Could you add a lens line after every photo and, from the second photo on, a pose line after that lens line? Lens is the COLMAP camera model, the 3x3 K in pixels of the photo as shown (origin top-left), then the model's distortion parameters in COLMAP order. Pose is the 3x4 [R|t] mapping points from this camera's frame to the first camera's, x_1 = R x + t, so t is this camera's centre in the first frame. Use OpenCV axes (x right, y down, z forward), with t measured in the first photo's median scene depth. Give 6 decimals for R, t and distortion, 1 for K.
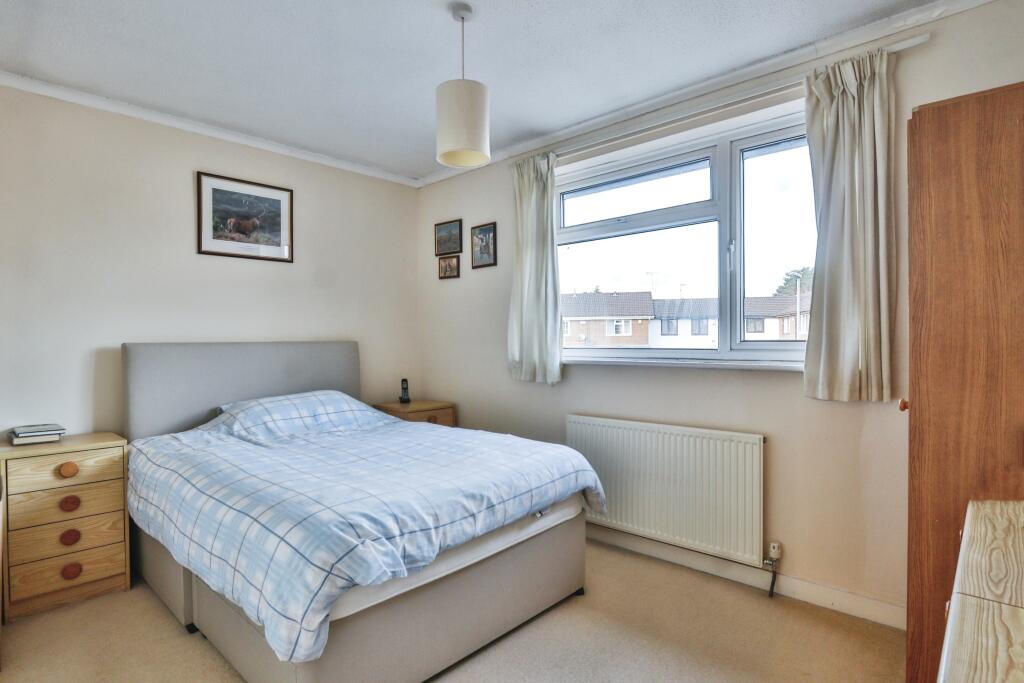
lens RADIAL K [[536.3, 0, 512.0], [0, 536.3, 341.5], [0, 0, 1]] dist [-0.015342, 0.000174]
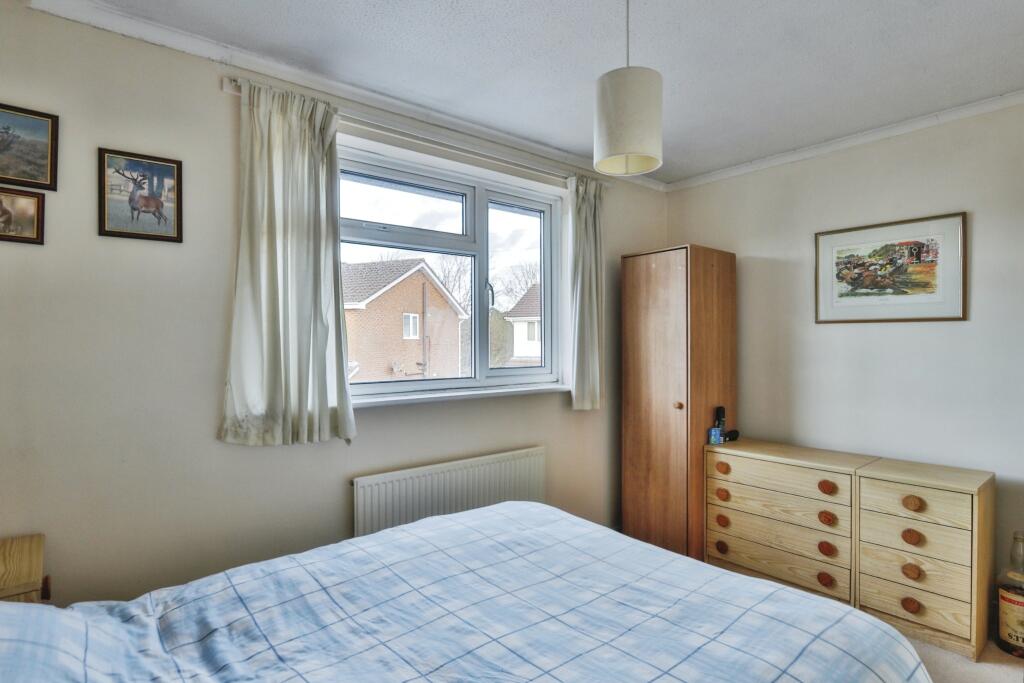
lens RADIAL K [[536.3, 0, 512.0], [0, 536.3, 341.5], [0, 0, 1]] dist [-0.015342, 0.000174]
pose [[0.123612, 0.004144, 0.992322, -0.558703], [0.003807, 0.999982, -0.004650, -0.042492], [-0.992323, 0.004353, 0.123594, 0.655587]]
